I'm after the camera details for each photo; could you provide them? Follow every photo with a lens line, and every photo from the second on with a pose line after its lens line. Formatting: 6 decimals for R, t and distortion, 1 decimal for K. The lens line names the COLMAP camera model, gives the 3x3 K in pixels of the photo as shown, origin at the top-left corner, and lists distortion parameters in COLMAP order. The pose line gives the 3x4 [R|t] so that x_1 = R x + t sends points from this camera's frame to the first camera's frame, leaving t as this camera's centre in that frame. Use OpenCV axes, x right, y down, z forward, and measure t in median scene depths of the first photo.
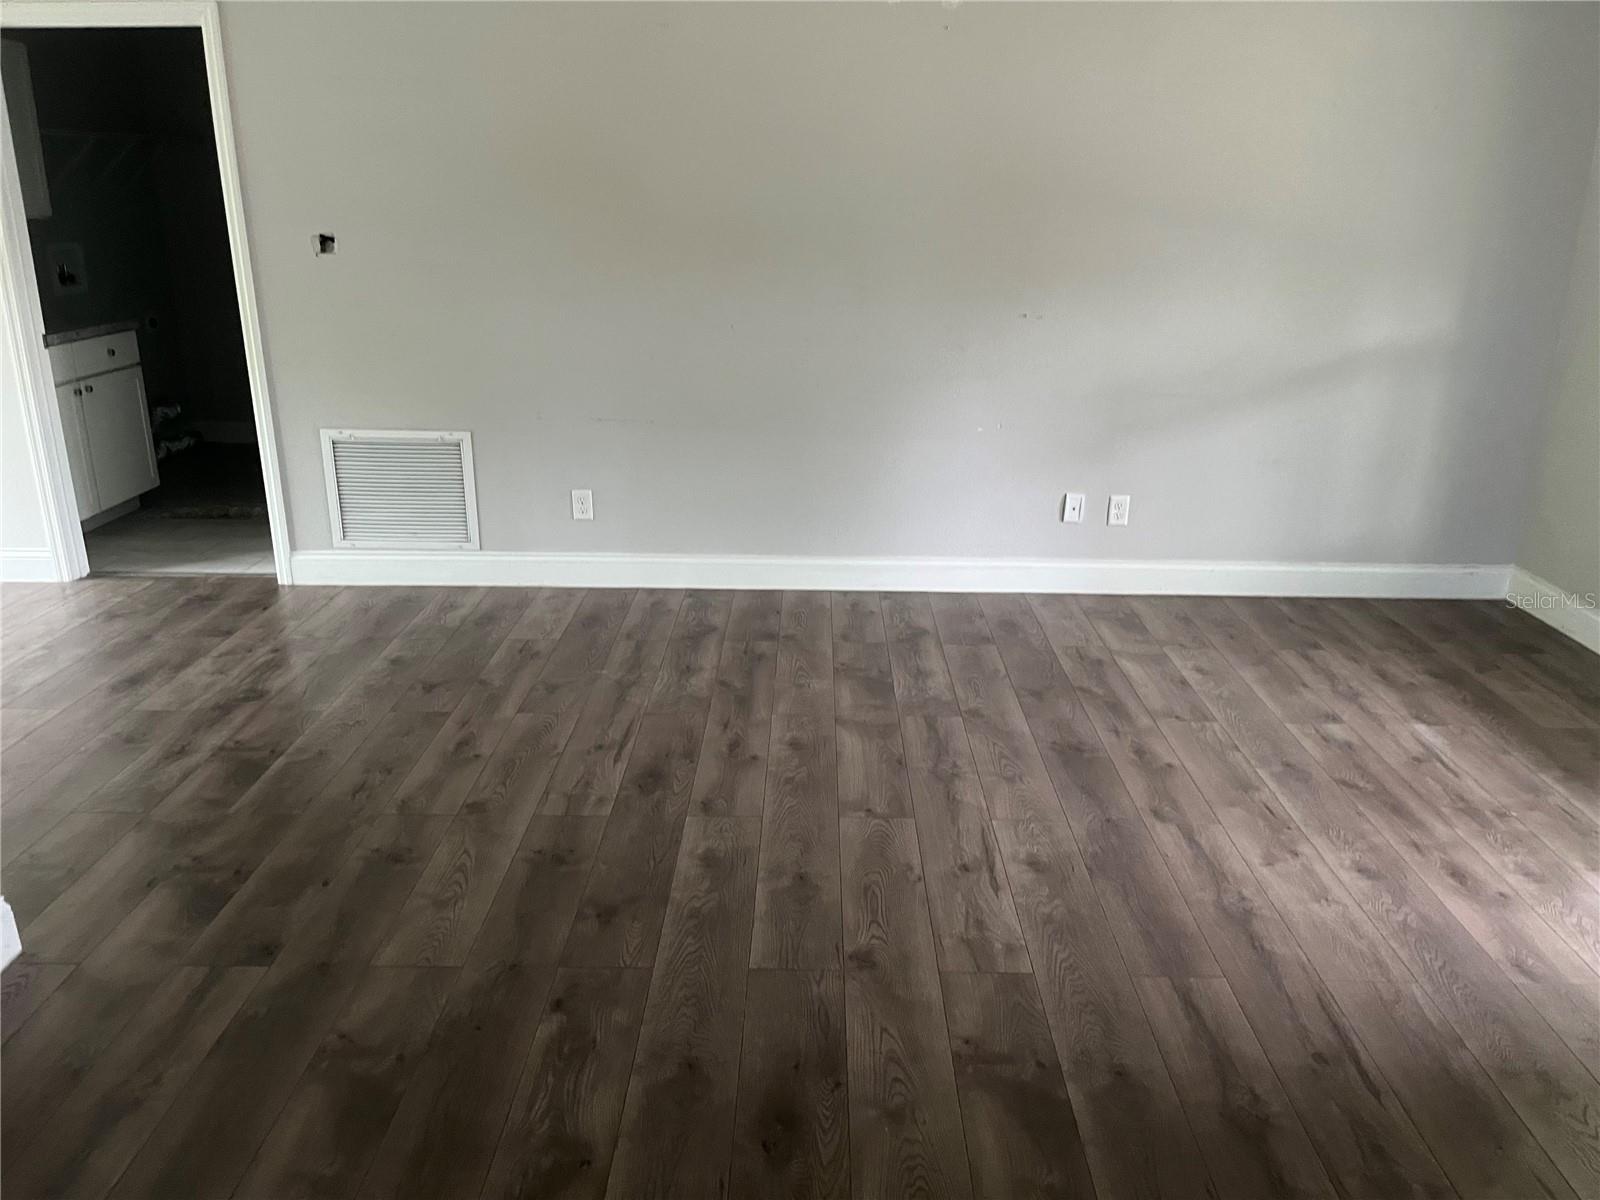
lens RADIAL K [[1205.0, 0, 808.1], [0, 1205.0, 604.1], [0, 0, 1]] dist [0.068476, -0.103999]
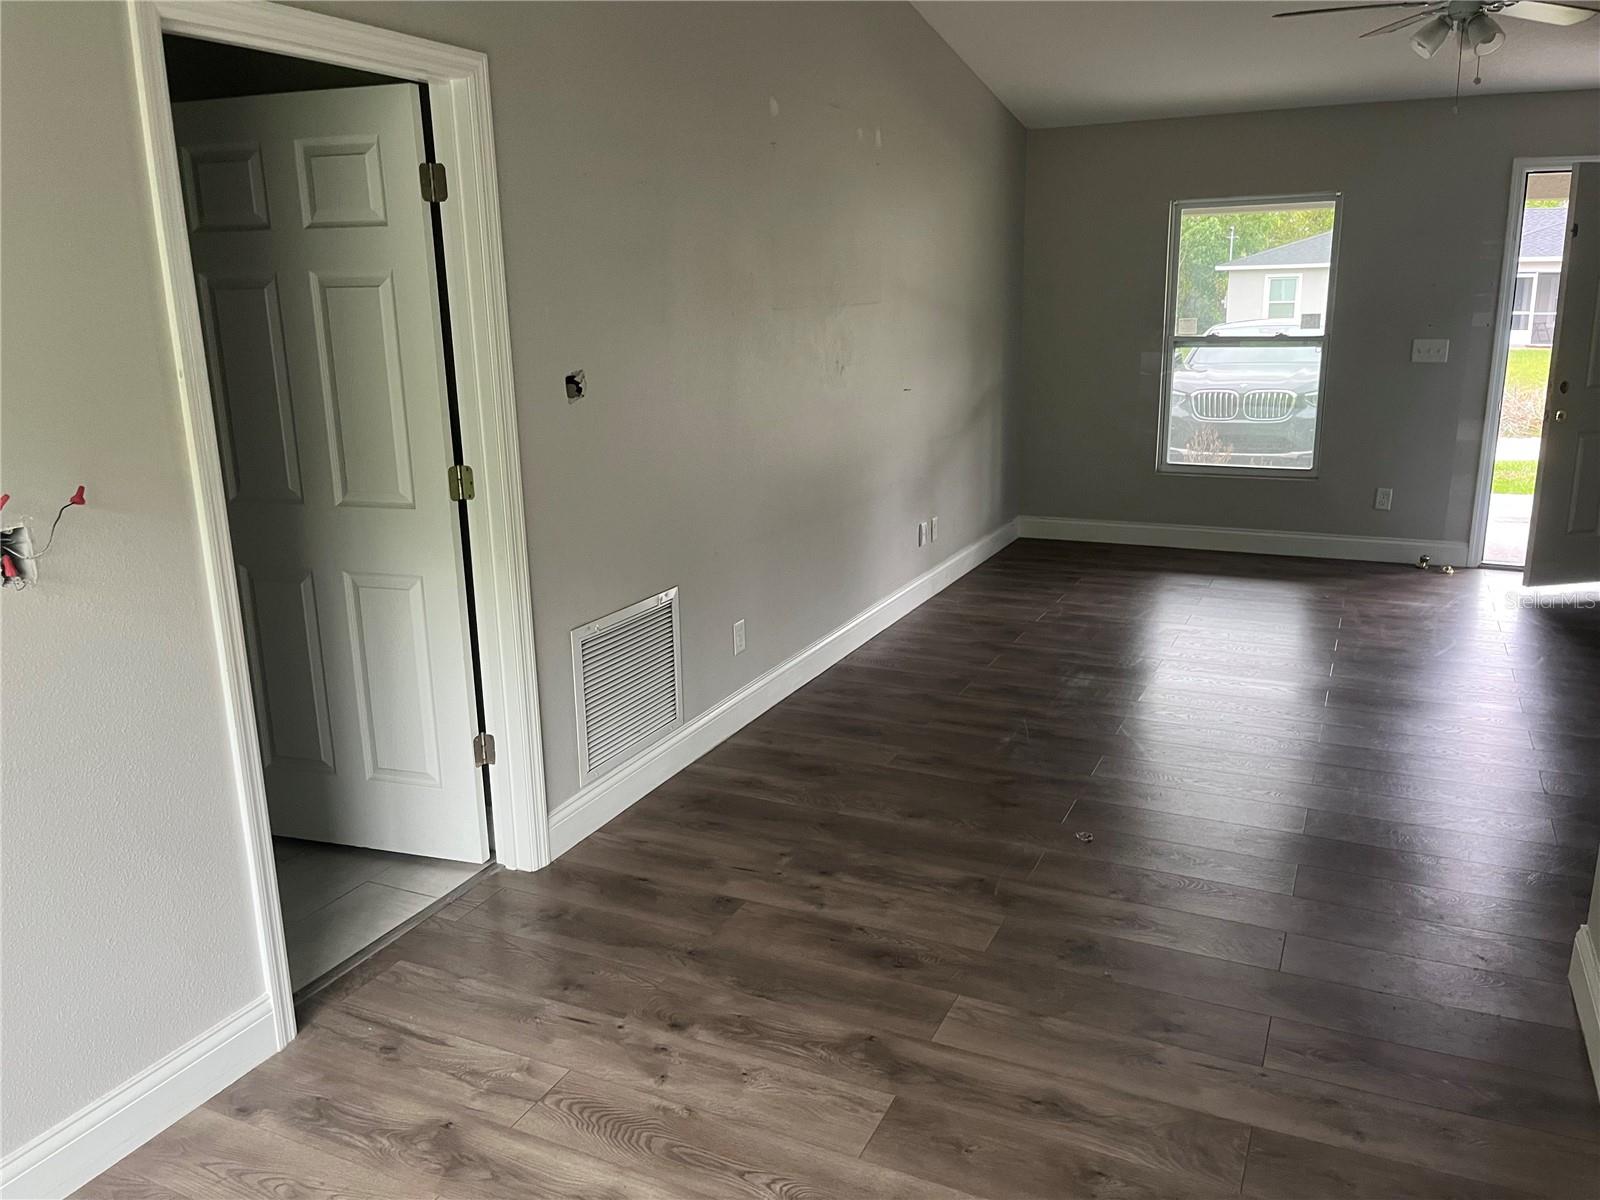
lens RADIAL K [[1205.0, 0, 808.1], [0, 1205.0, 604.1], [0, 0, 1]] dist [0.068476, -0.103999]
pose [[0.410338, -0.250335, 0.876901, -1.031465], [0.302931, 0.944398, 0.127850, -0.221985], [-0.860148, 0.213179, 0.463357, 0.560183]]
